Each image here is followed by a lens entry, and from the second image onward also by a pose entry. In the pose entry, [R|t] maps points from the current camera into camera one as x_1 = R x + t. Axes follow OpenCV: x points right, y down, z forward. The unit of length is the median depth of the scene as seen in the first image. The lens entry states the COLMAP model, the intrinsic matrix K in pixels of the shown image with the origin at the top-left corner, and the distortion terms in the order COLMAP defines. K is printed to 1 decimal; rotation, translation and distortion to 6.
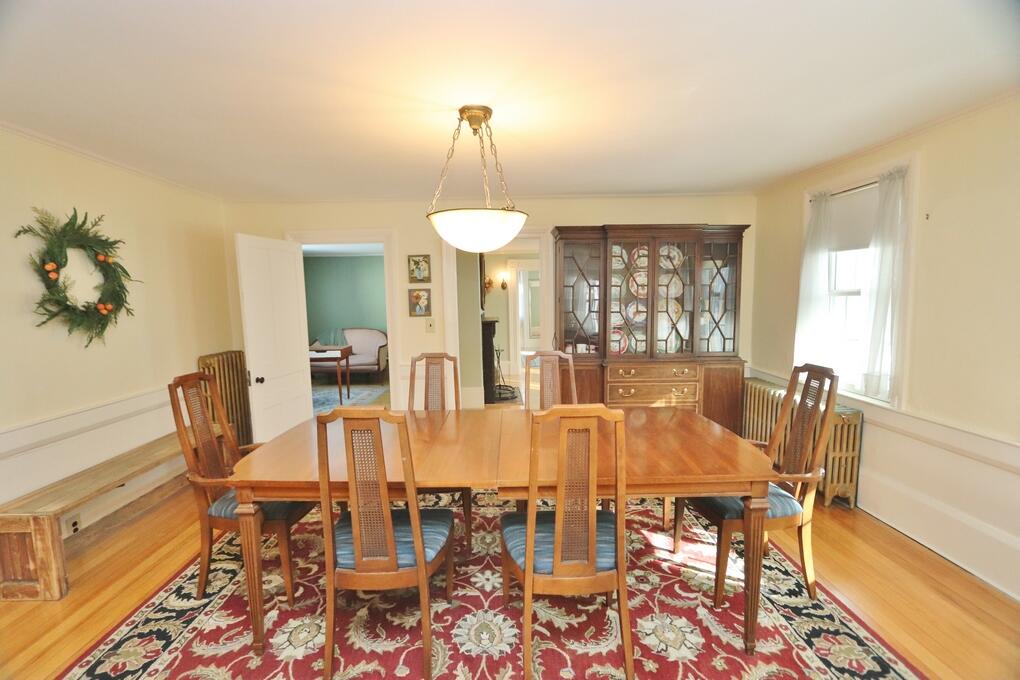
lens RADIAL K [[466.9, 0, 498.4], [0, 466.9, 350.8], [0, 0, 1]] dist [-0.010419, 0.000113]
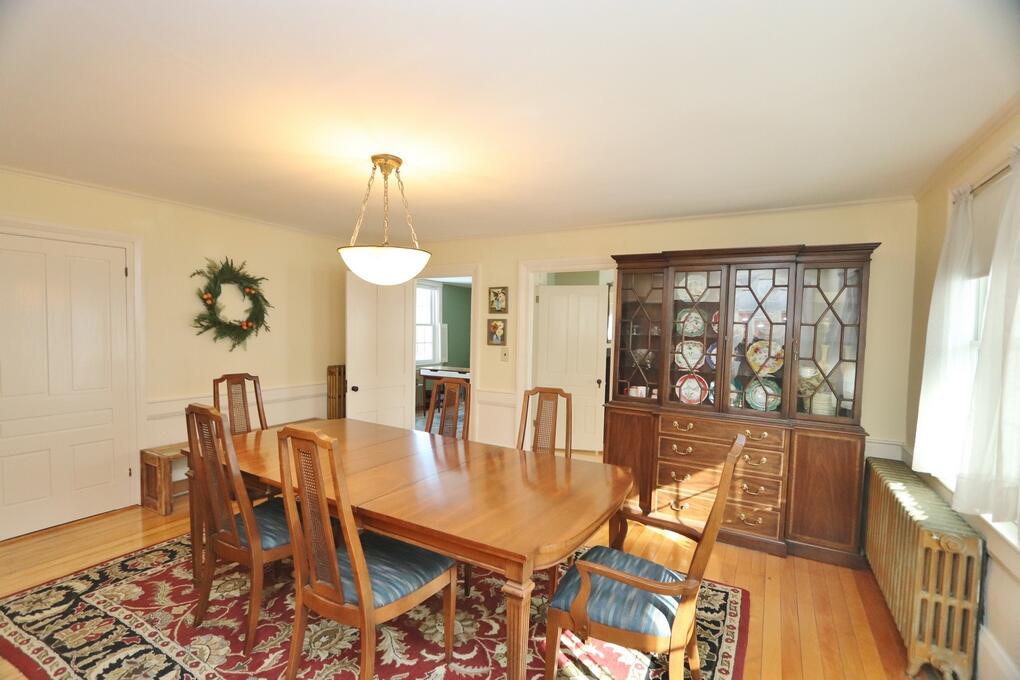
lens RADIAL K [[466.9, 0, 498.4], [0, 466.9, 350.8], [0, 0, 1]] dist [-0.010419, 0.000113]
pose [[0.863185, 0.062356, -0.501023, 0.516115], [-0.096340, 0.994453, -0.042212, -0.025095], [0.495611, 0.084705, 0.864404, 0.140542]]
